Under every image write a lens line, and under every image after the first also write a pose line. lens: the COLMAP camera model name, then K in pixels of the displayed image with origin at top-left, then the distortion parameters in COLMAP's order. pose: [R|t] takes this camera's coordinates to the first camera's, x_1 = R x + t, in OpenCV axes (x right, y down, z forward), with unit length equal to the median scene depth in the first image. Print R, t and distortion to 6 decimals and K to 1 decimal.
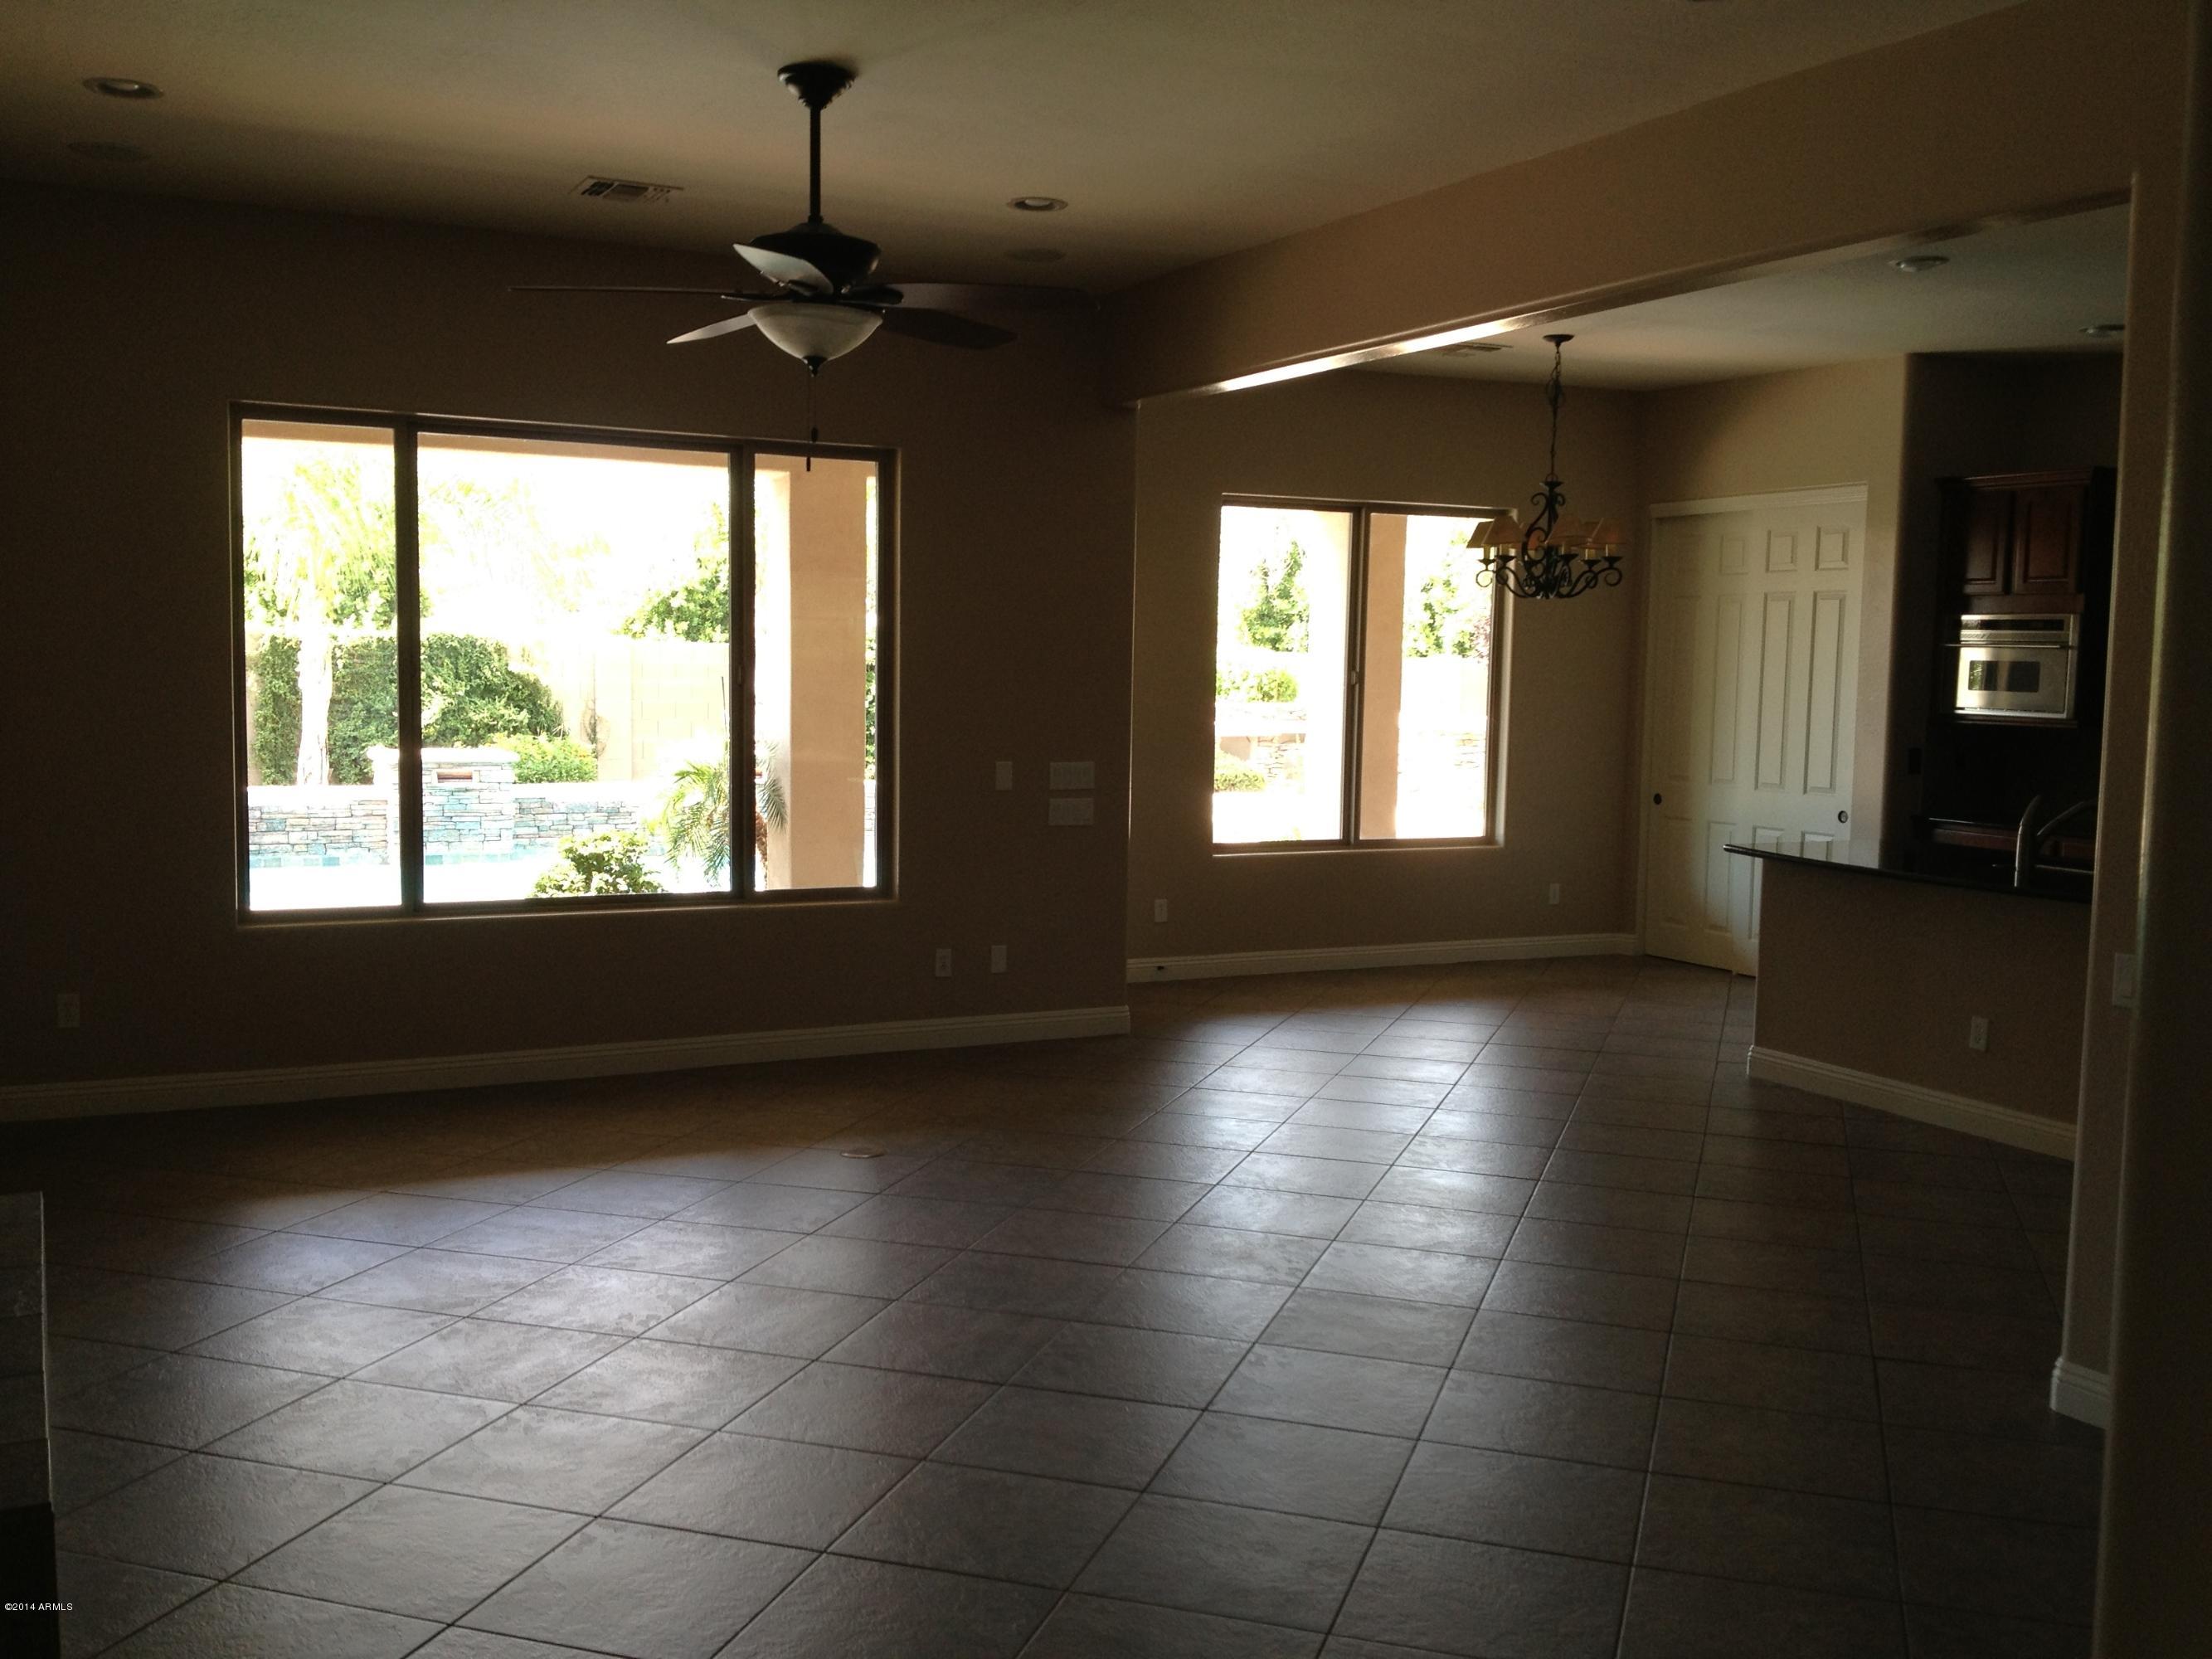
lens RADIAL K [[2094.0, 0, 1096.1], [0, 2094.0, 819.1], [0, 0, 1]] dist [0.172039, -0.301107]
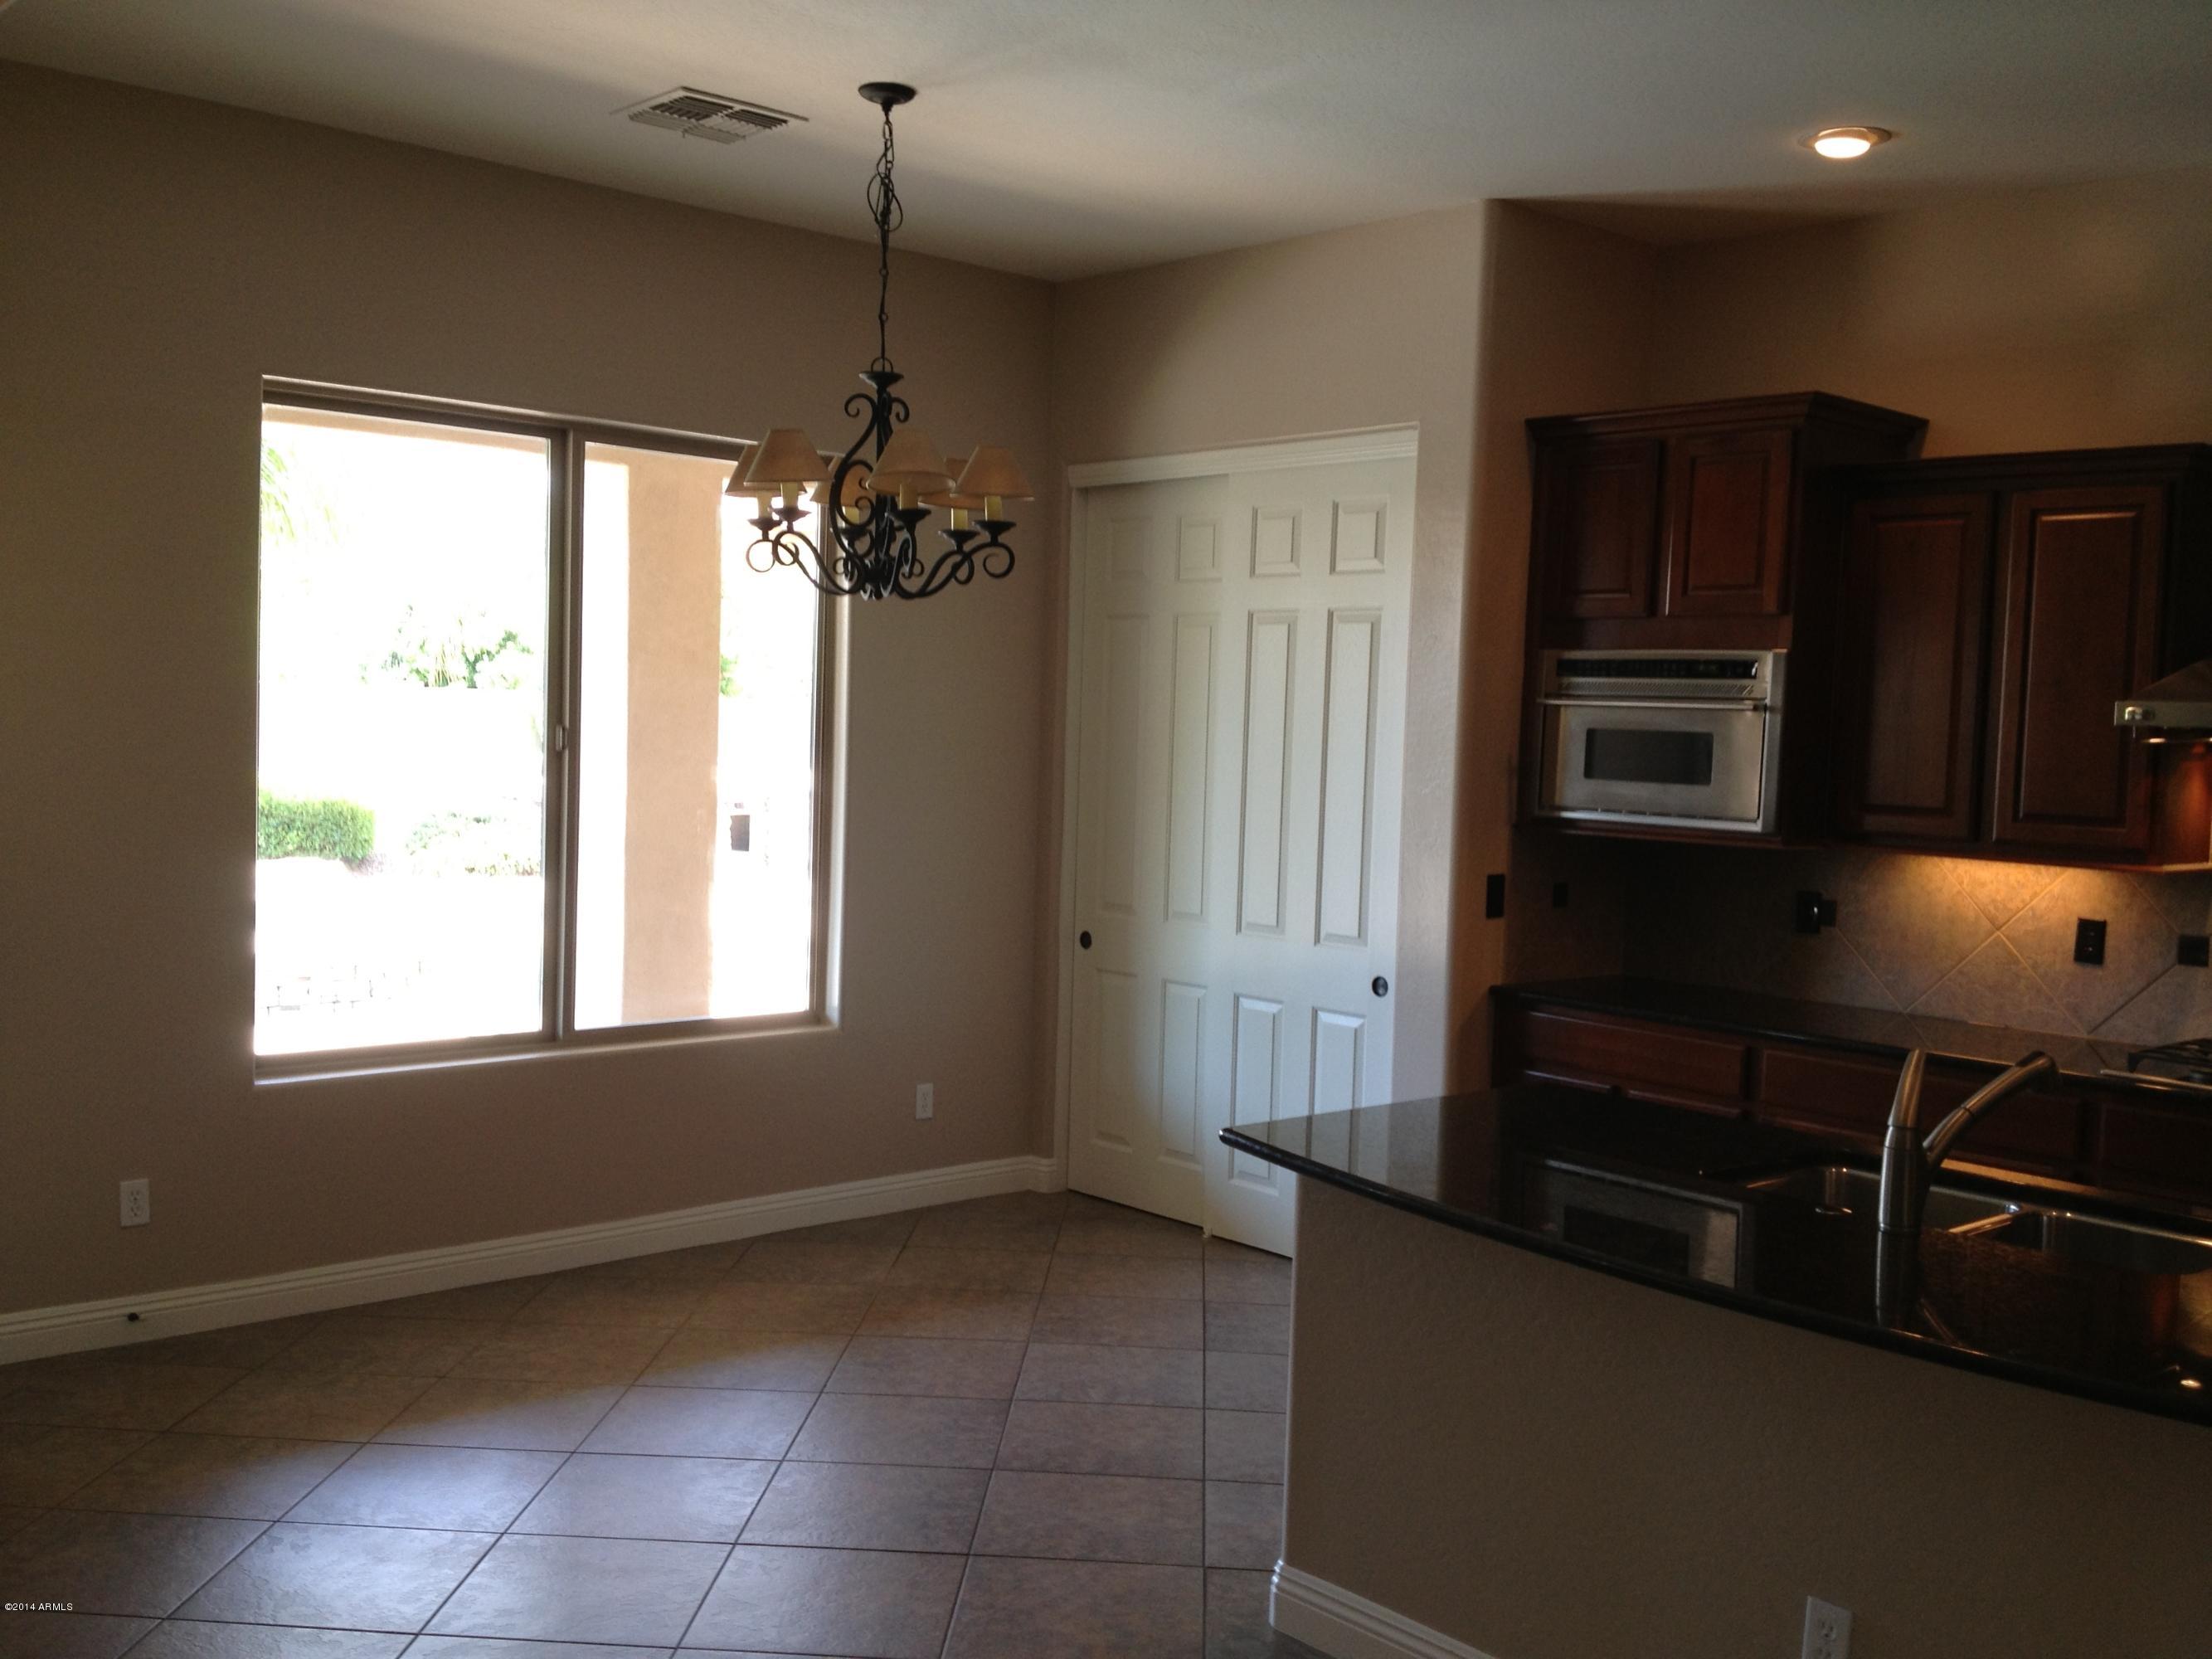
lens RADIAL K [[2118.5, 0, 1110.1], [0, 2118.5, 821.7], [0, 0, 1]] dist [0.160453, -0.381679]
pose [[0.964256, -0.000496, 0.264973, 0.120598], [0.007083, 0.999689, -0.023905, -0.033561], [-0.264879, 0.024928, 0.963959, 0.446516]]
